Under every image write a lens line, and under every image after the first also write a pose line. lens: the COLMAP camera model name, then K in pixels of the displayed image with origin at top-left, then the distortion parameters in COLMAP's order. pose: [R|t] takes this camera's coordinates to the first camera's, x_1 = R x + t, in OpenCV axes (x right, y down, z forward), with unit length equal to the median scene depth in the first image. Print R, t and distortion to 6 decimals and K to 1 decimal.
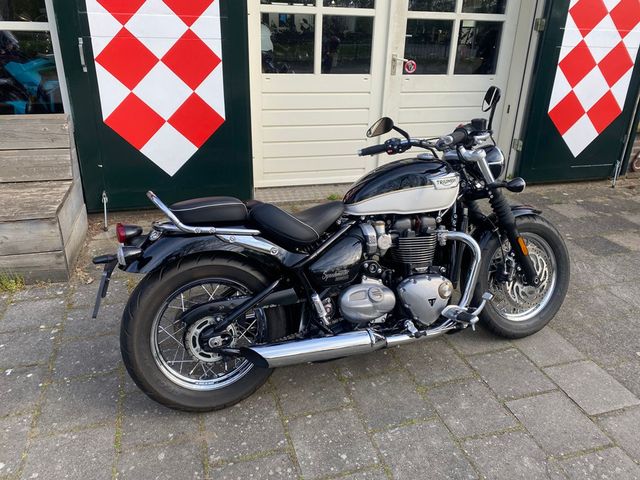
lens RADIAL K [[477.3, 0, 313.7], [0, 477.3, 235.9], [0, 0, 1]] dist [0.026555, -0.033237]
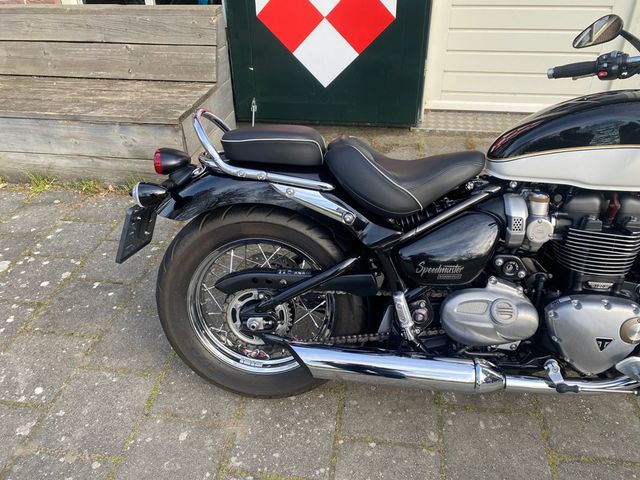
lens RADIAL K [[477.3, 0, 322.1], [0, 477.3, 244.2], [0, 0, 1]] dist [0.026555, -0.033237]
pose [[0.907605, 0.201178, -0.368483, 0.123611], [-0.127063, 0.968175, 0.215620, -0.065728], [0.400134, -0.148878, 0.904283, 0.334831]]
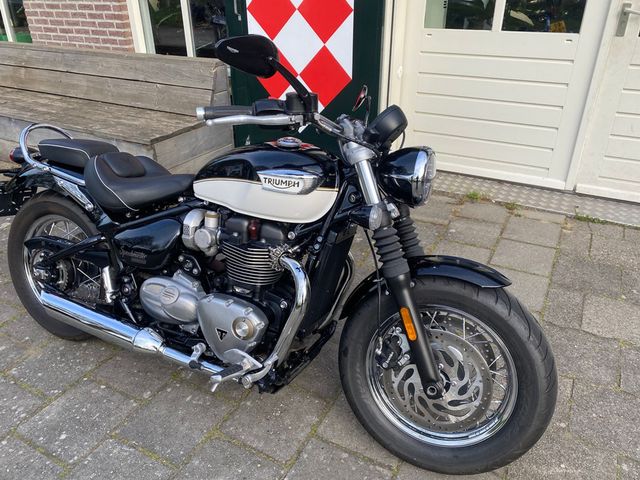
lens RADIAL K [[477.3, 0, 321.0], [0, 477.3, 242.7], [0, 0, 1]] dist [0.026555, -0.033237]
pose [[0.711849, 0.307345, -0.631515, 0.775684], [-0.255961, 0.950855, 0.174239, -0.165178], [0.654030, 0.037612, 0.755533, 0.526787]]
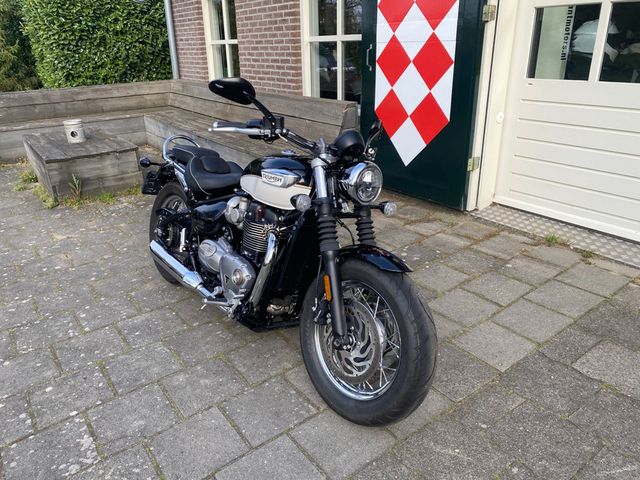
lens RADIAL K [[477.3, 0, 318.8], [0, 477.3, 237.0], [0, 0, 1]] dist [0.026555, -0.033237]
pose [[0.343804, 0.321154, -0.882416, 1.217789], [-0.338109, 0.919010, 0.202739, -0.233433], [0.876060, 0.228650, 0.424545, 0.696388]]
